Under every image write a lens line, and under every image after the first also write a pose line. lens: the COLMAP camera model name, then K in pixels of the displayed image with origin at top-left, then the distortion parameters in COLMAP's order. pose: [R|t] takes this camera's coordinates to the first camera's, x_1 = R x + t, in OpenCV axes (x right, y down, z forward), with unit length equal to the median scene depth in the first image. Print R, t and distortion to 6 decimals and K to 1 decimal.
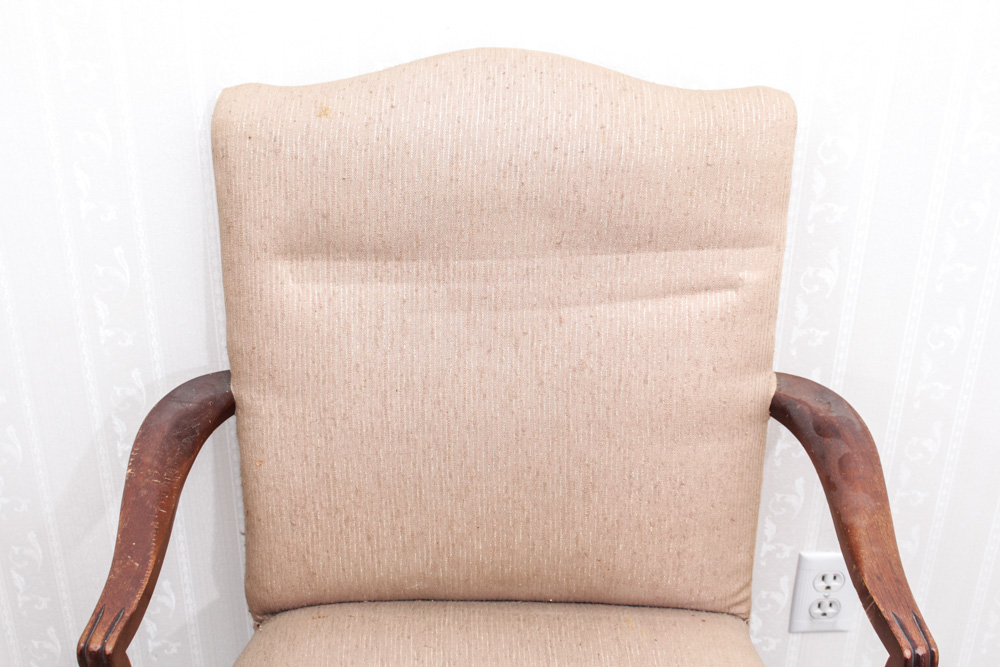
lens RADIAL K [[1440.0, 0, 493.9], [0, 1440.0, 331.1], [0, 0, 1]] dist [-0.077364, 0.128645]
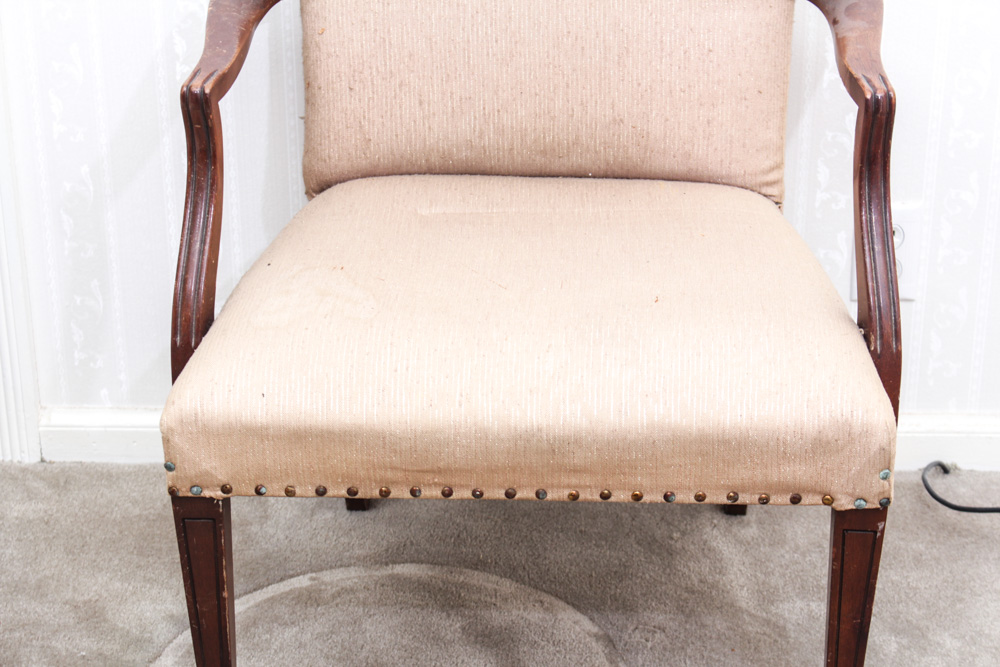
lens RADIAL K [[2363.6, 0, 500.0], [0, 2363.6, 333.5], [0, 0, 1]] dist [0.023833, -0.017433]
pose [[0.998707, 0.010188, -0.049811, 0.063525], [-0.013629, 0.997506, -0.069252, 0.441922], [0.048981, 0.069841, 0.996355, -0.763432]]
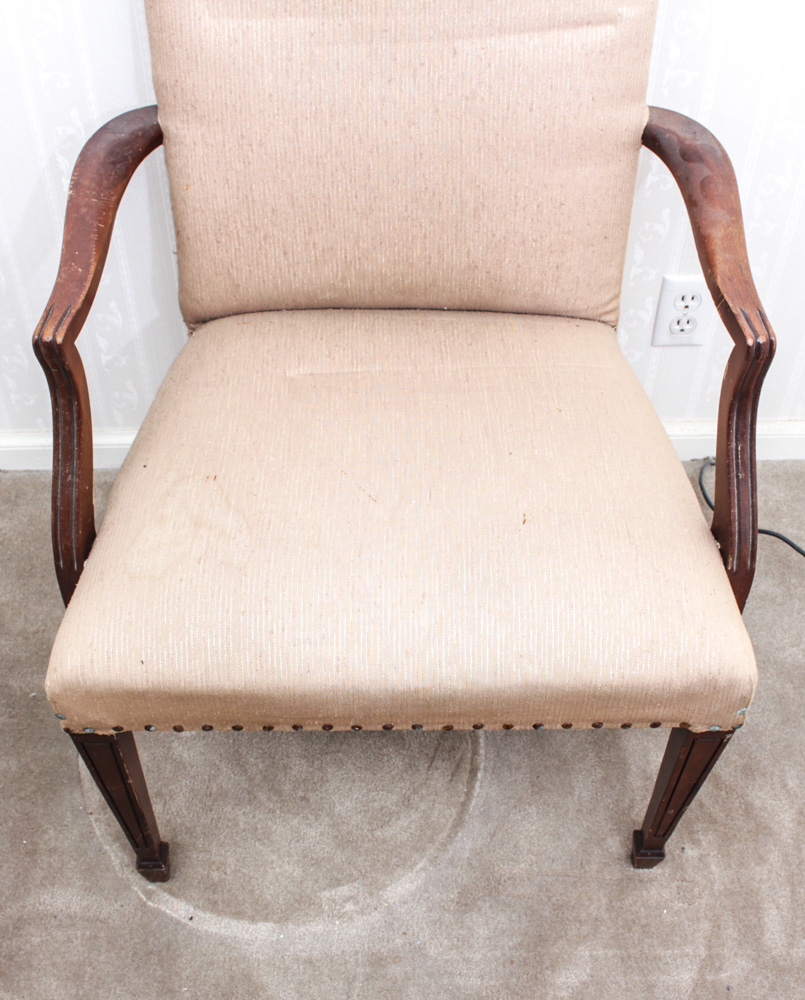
lens RADIAL K [[1236.2, 0, 415.4], [0, 1236.2, 500.6], [0, 0, 1]] dist [-0.157973, 0.093169]
pose [[0.999965, -0.003380, 0.007673, 0.007916], [0.000932, 0.954285, 0.298896, 0.041356], [-0.008332, -0.298878, 0.954255, 0.016523]]
